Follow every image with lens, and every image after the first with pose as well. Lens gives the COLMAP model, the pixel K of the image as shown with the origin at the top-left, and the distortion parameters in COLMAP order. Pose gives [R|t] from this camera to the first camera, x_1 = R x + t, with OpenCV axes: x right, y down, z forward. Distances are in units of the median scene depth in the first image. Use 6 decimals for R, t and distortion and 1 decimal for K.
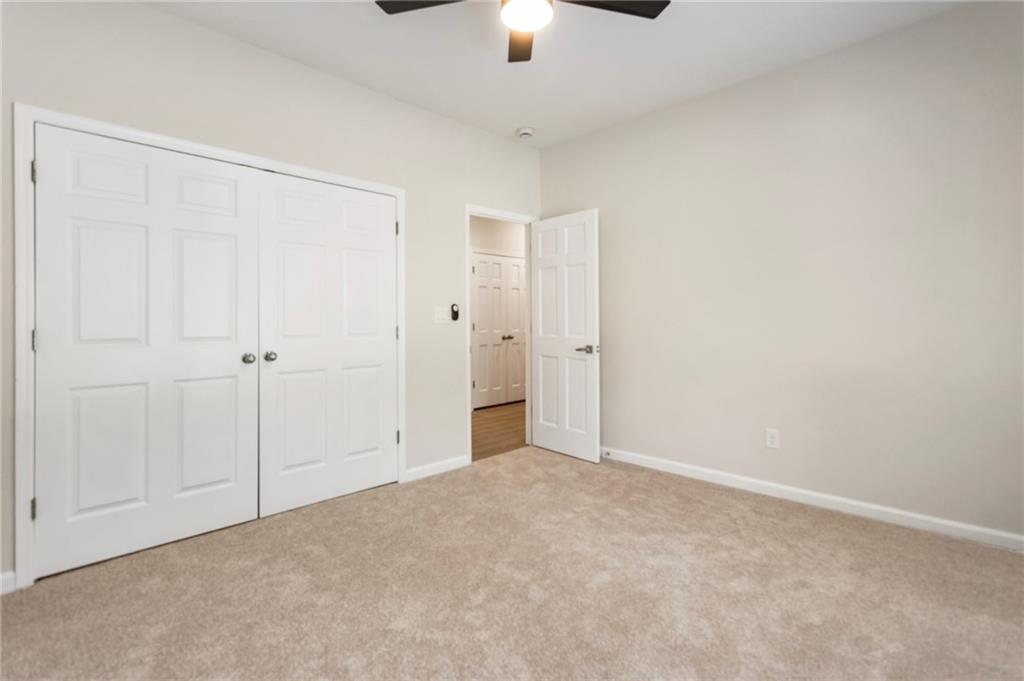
lens RADIAL K [[495.2, 0, 512.0], [0, 495.2, 325.6], [0, 0, 1]] dist [-0.000090, -0.000102]
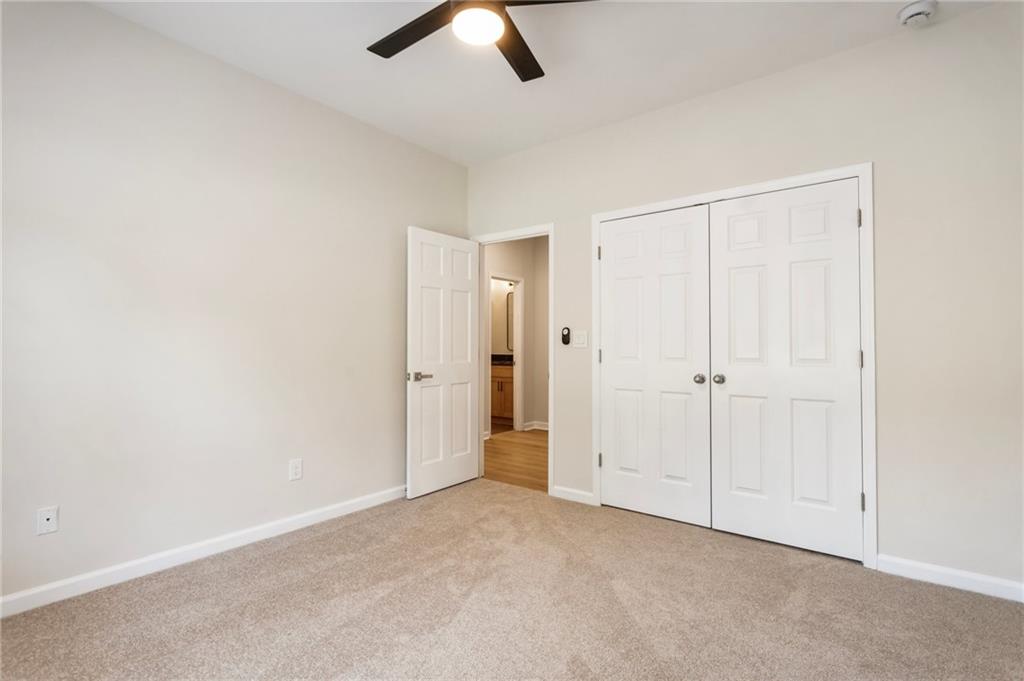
lens RADIAL K [[483.2, 0, 516.8], [0, 483.2, 336.5], [0, 0, 1]] dist [0.002694, 0.000898]
pose [[0.103227, -0.014590, -0.994551, 0.580257], [-0.006042, 0.999865, -0.015296, -0.007304], [0.994639, 0.007588, 0.103125, 0.557464]]
